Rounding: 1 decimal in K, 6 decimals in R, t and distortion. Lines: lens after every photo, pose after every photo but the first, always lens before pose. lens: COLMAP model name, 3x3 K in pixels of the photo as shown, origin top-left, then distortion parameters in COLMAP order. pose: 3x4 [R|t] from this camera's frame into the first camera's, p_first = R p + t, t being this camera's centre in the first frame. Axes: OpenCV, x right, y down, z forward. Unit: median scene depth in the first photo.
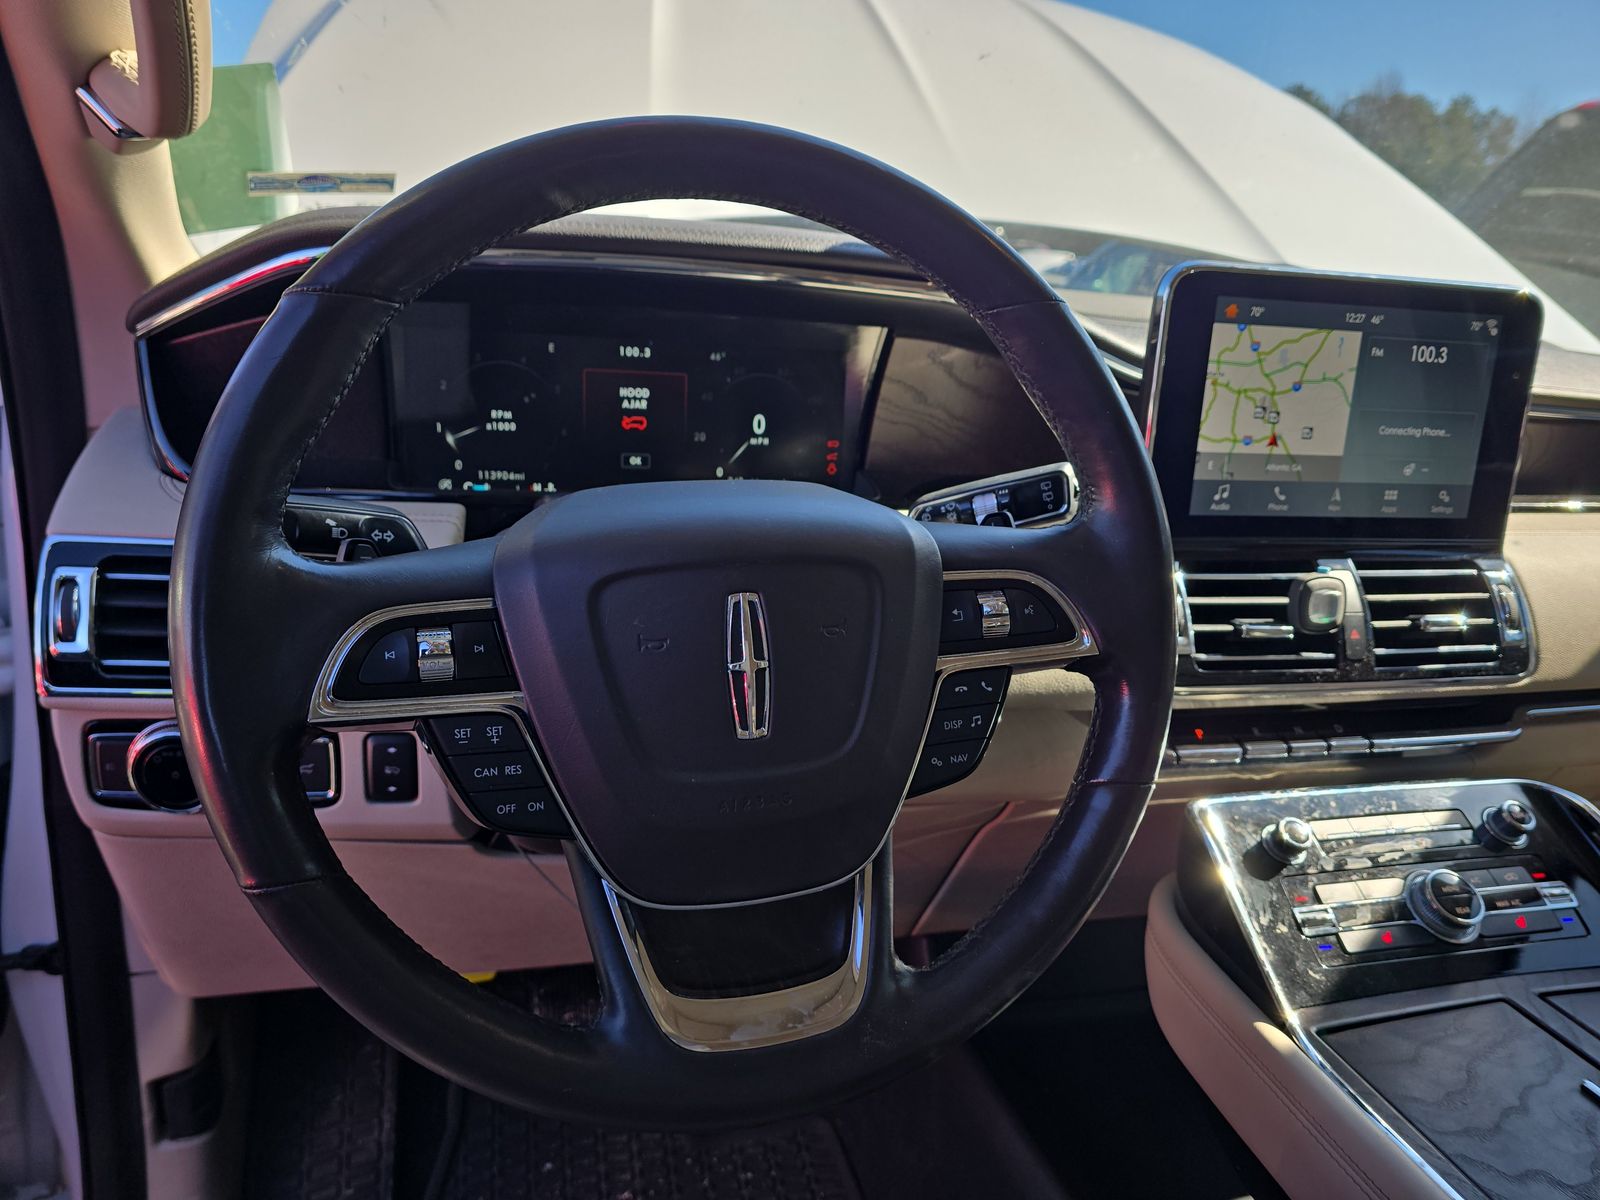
lens RADIAL K [[1081.1, 0, 800.0], [0, 1081.1, 600.0], [0, 0, 1]] dist [0.058976, -0.072817]
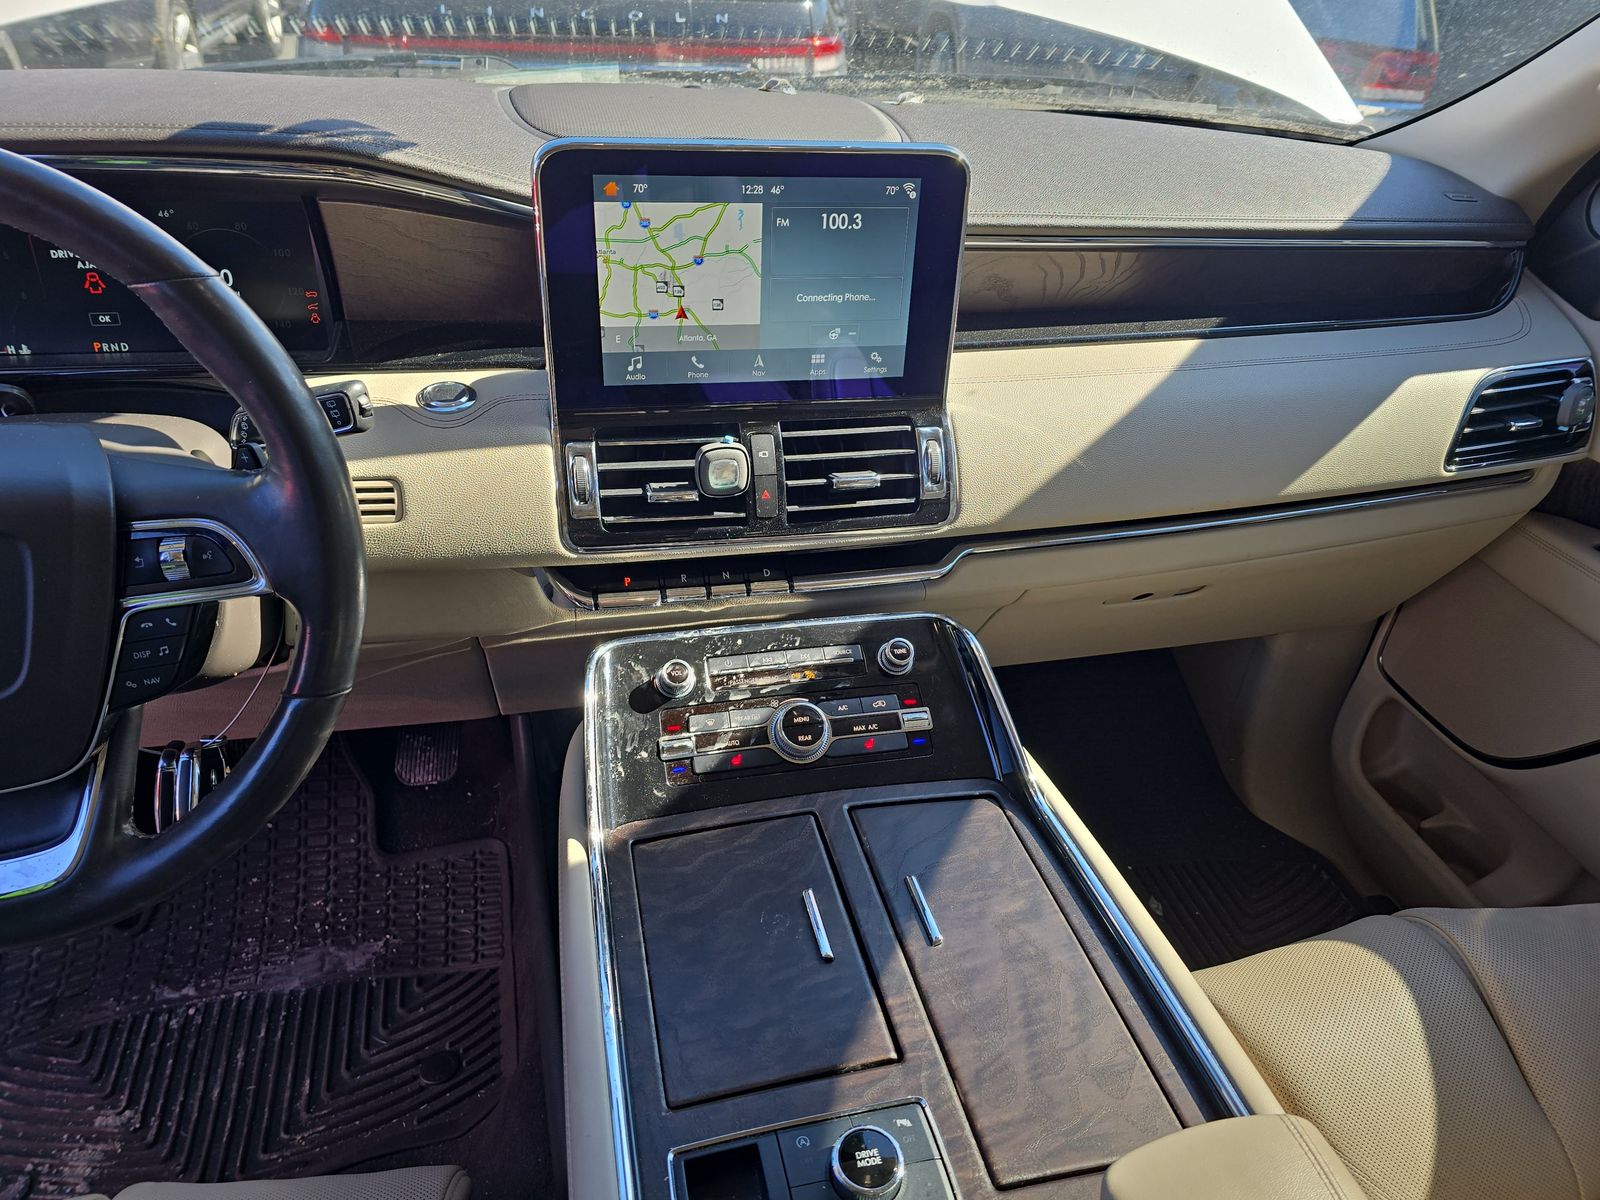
lens RADIAL K [[1081.1, 0, 800.0], [0, 1081.1, 600.0], [0, 0, 1]] dist [0.058976, -0.072817]
pose [[0.999847, 0.003740, -0.017096, 0.561453], [0.001418, 0.956371, 0.292153, -0.185587], [0.017443, -0.292133, 0.956219, -0.075778]]
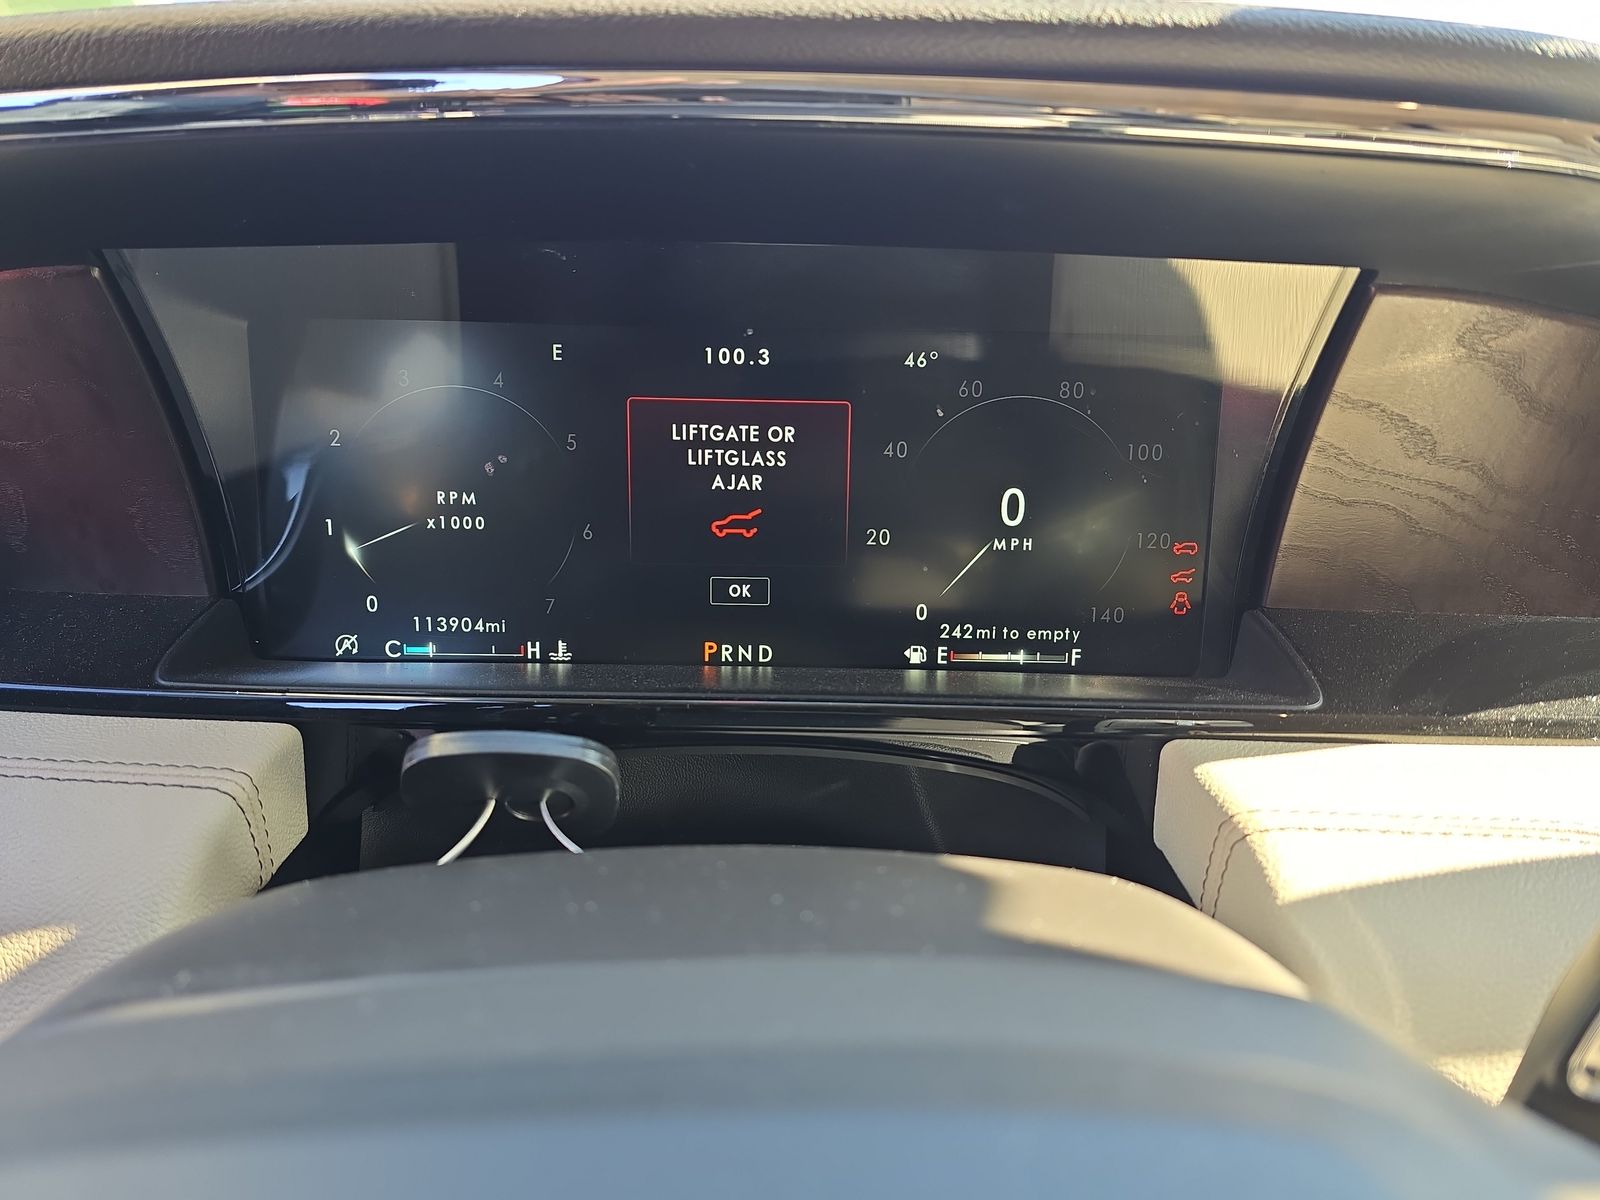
lens RADIAL K [[1081.1, 0, 800.0], [0, 1081.1, 600.0], [0, 0, 1]] dist [0.058976, -0.072817]
pose [[0.971979, 0.018790, -0.234316, -0.019001], [-0.021965, 0.999699, -0.010947, -0.126533], [0.234040, 0.015787, 0.972099, 0.587019]]
